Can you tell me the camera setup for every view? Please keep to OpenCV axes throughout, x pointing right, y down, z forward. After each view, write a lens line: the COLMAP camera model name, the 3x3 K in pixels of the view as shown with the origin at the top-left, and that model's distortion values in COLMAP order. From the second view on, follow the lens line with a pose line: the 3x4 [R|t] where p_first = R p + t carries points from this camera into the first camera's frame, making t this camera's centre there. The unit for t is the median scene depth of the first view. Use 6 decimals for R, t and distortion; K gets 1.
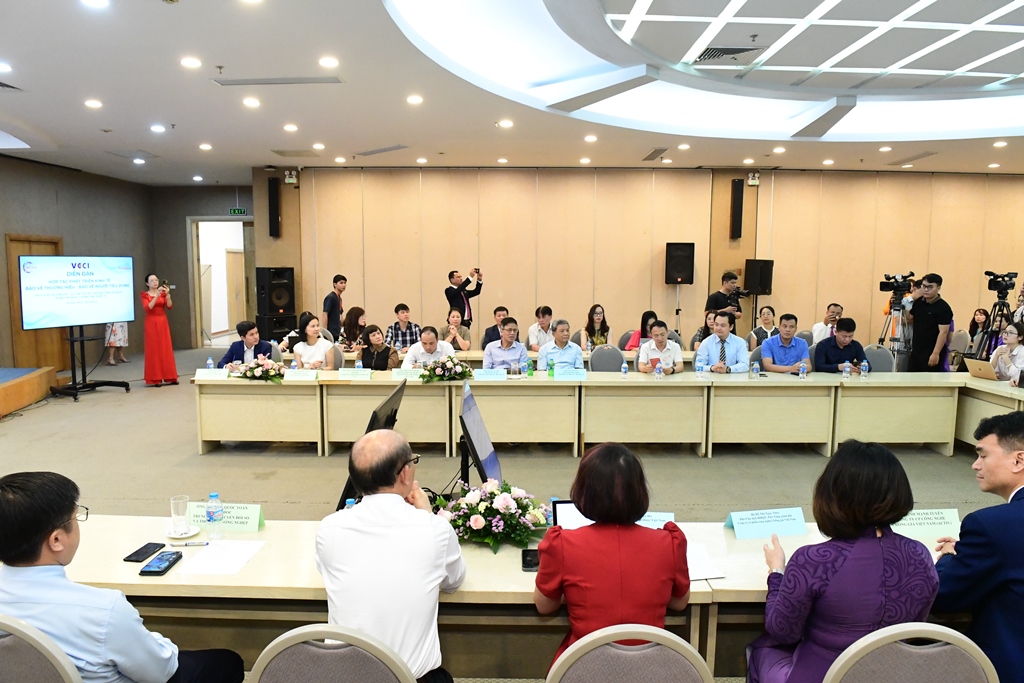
lens RADIAL K [[703.8, 0, 511.7], [0, 703.8, 338.4], [0, 0, 1]] dist [-0.040753, -0.008708]
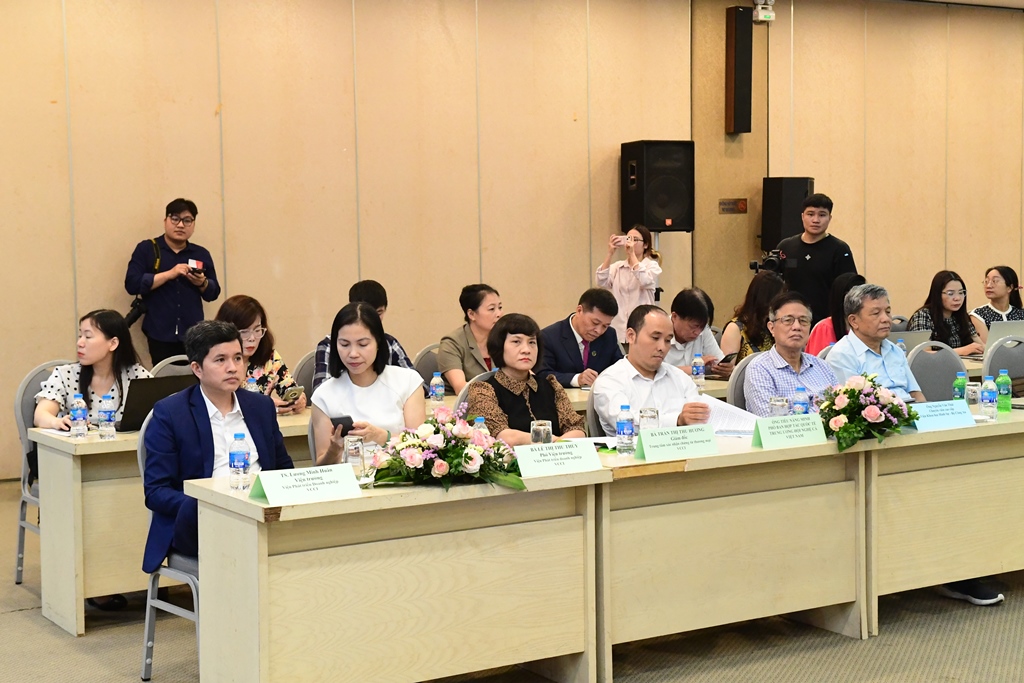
lens RADIAL K [[1582.8, 0, 512.5], [0, 1582.8, 331.2], [0, 0, 1]] dist [0.059632, 0.000000]
pose [[0.845687, -0.049456, 0.531382, -0.636904], [0.075030, 0.996826, -0.026634, 0.009315], [-0.528378, 0.062394, 0.846713, 0.326421]]
